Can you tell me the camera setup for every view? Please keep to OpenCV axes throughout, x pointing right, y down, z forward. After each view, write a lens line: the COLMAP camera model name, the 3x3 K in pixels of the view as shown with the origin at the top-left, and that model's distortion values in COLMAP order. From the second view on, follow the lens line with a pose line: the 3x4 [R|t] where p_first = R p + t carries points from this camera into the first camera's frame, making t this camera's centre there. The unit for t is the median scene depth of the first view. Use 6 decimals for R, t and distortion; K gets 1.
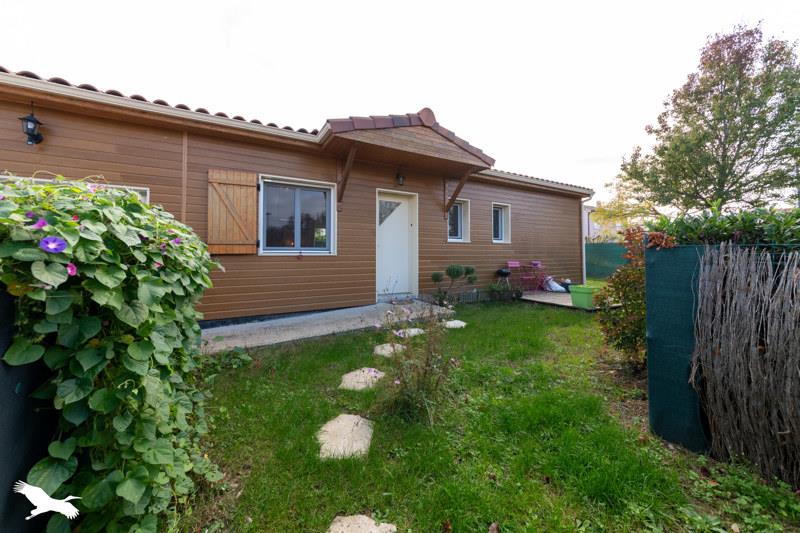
lens RADIAL K [[285.6, 0, 401.1], [0, 285.6, 263.6], [0, 0, 1]] dist [-0.001073, 0.000011]
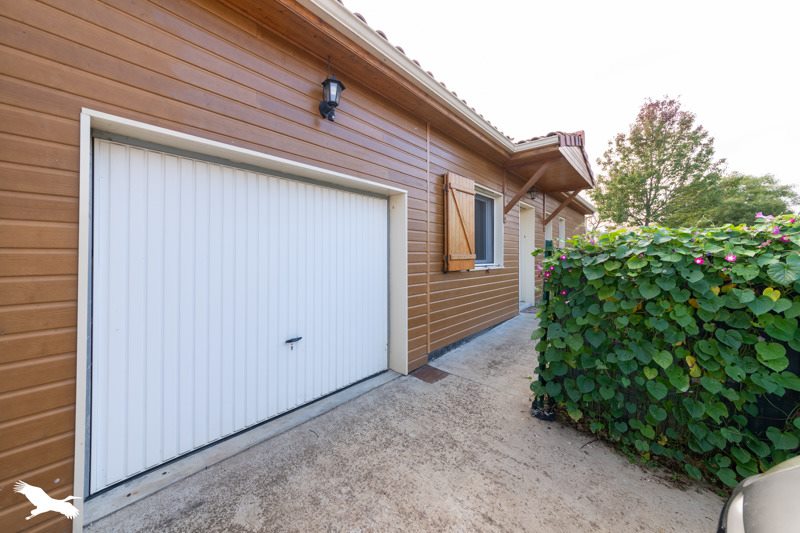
lens RADIAL K [[285.6, 0, 399.8], [0, 285.6, 261.3], [0, 0, 1]] dist [-0.001073, 0.000011]
pose [[0.948274, 0.000760, 0.317451, -0.393571], [0.001314, 0.999979, -0.006318, -0.019641], [-0.317450, 0.006408, 0.948254, 0.083560]]
